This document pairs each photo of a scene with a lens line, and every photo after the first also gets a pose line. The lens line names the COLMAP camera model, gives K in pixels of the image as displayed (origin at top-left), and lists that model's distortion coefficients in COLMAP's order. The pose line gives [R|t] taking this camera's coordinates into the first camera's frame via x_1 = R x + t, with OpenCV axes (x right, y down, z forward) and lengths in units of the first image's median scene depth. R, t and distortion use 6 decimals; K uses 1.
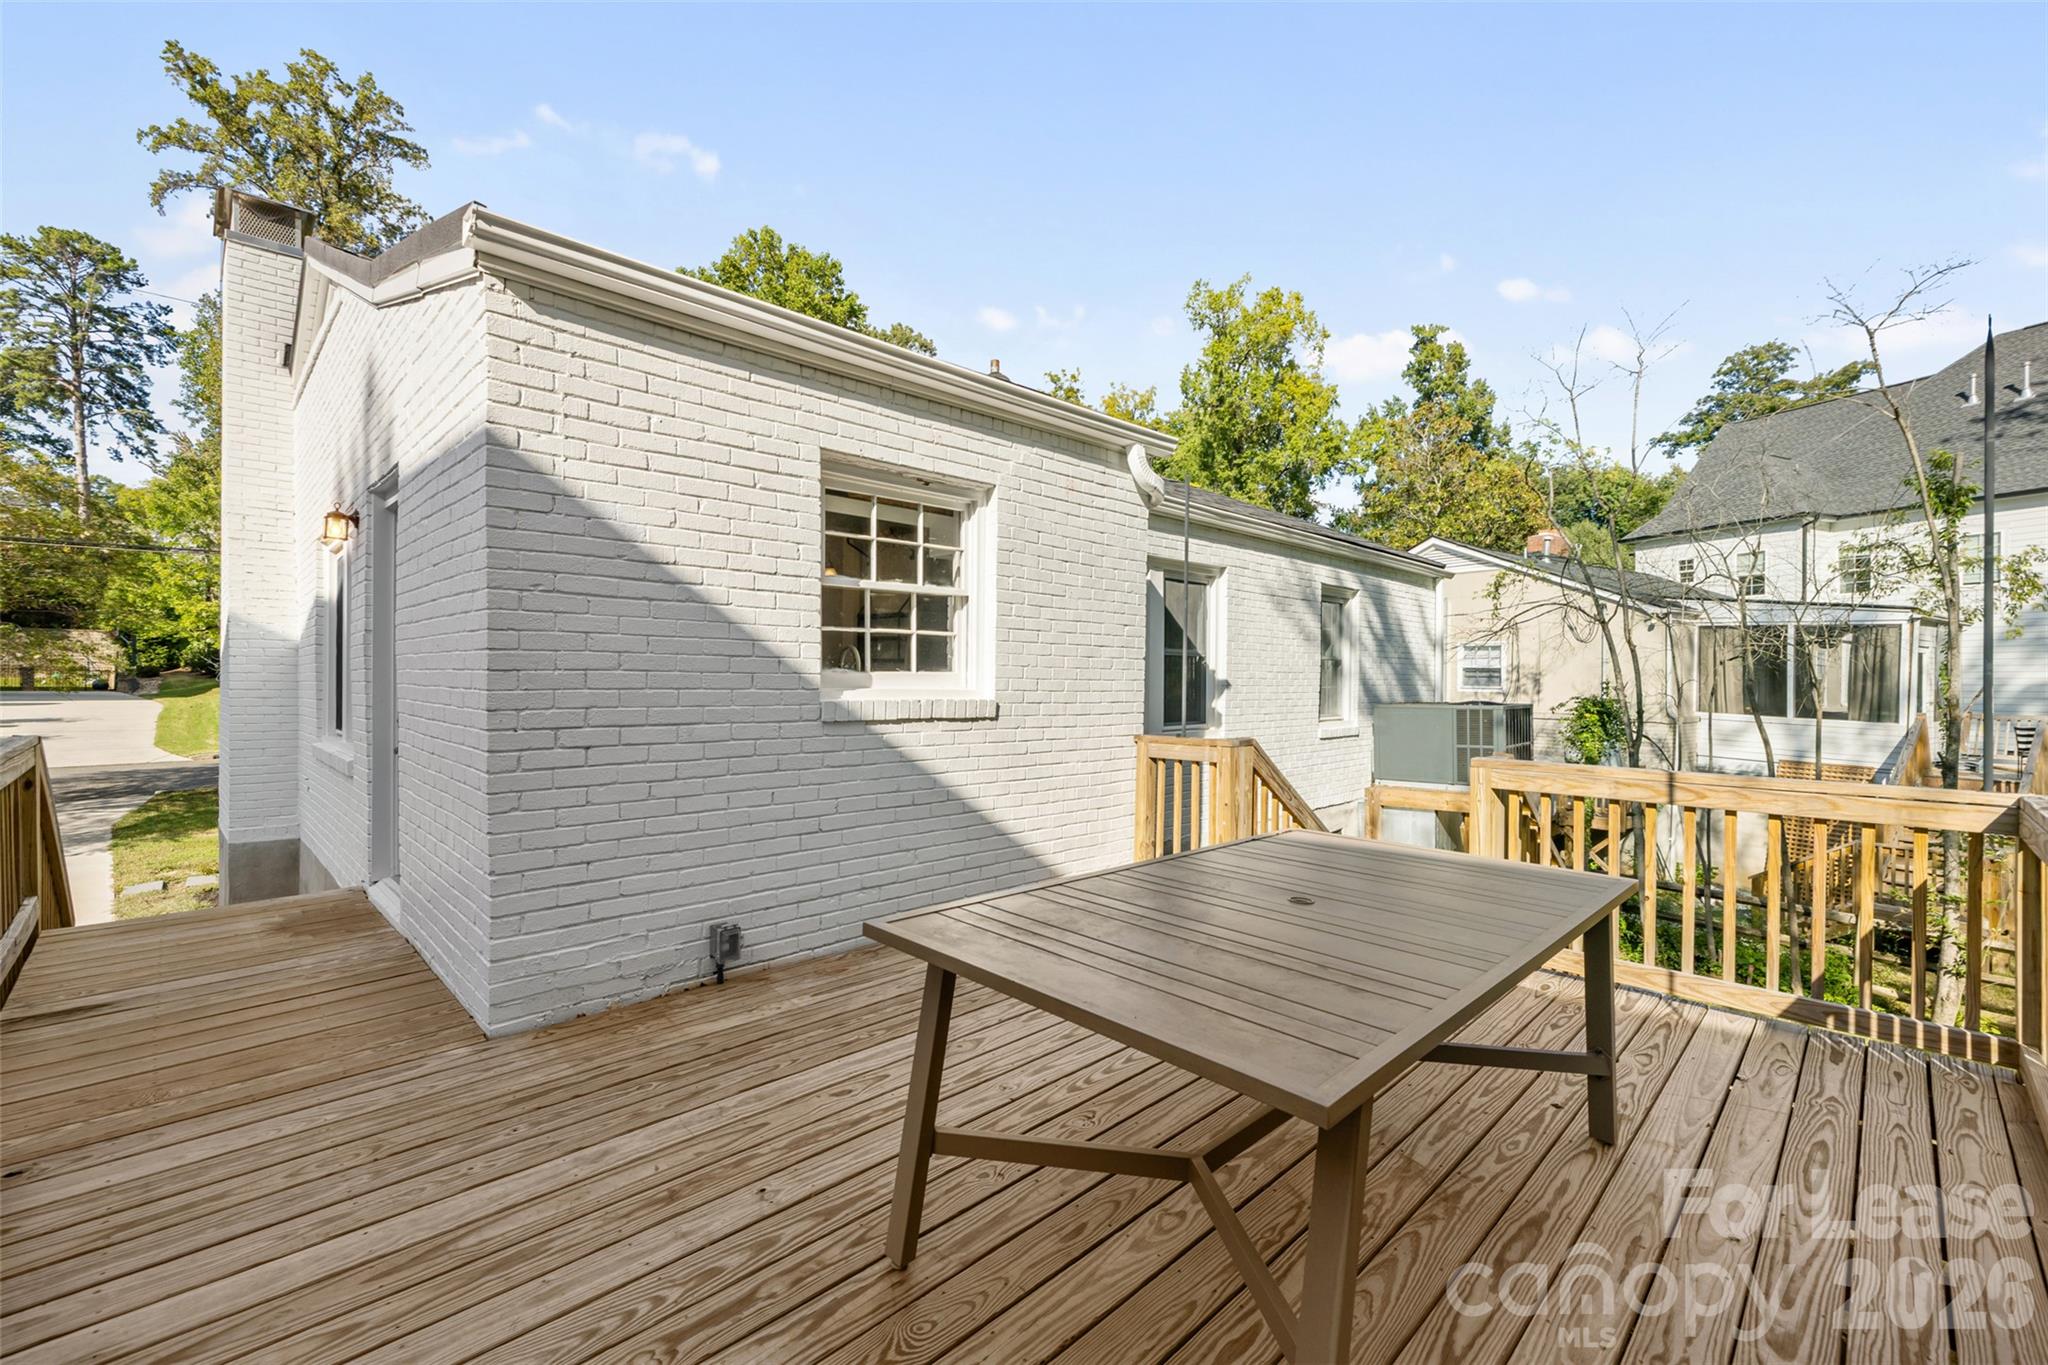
lens RADIAL K [[857.7, 0, 1025.8], [0, 857.7, 664.8], [0, 0, 1]] dist [0.003332, 0.000431]
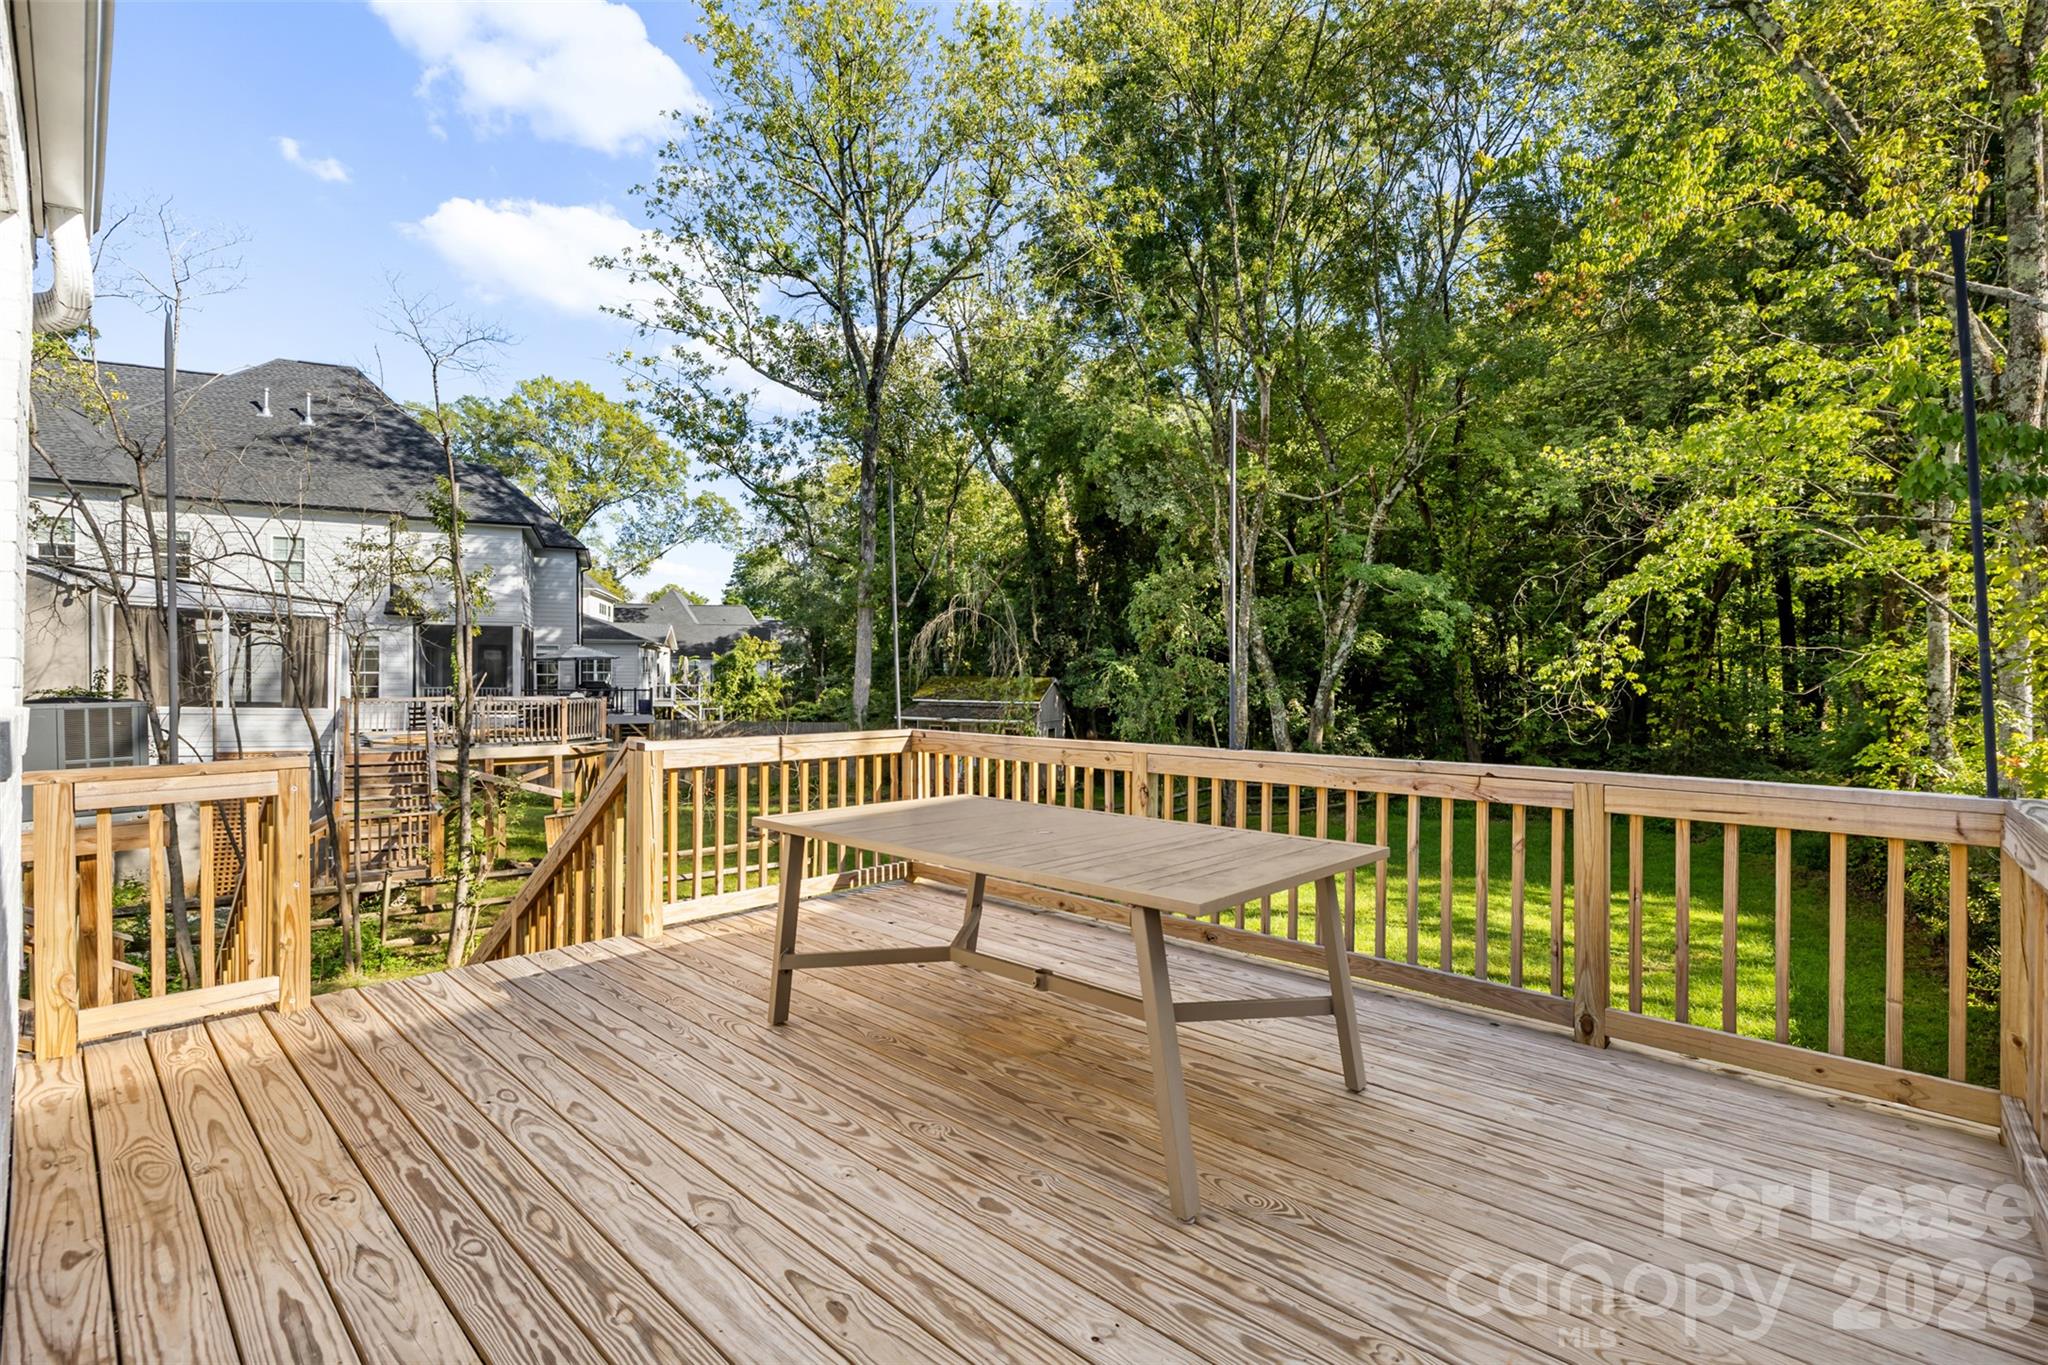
lens RADIAL K [[905.4, 0, 1018.5], [0, 905.4, 678.7], [0, 0, 1]] dist [-0.002428, -0.000178]
pose [[-0.028038, -0.010356, 0.999553, -0.130257], [-0.019022, 0.999771, 0.009824, 0.002413], [-0.999426, -0.018738, -0.028229, 0.130555]]
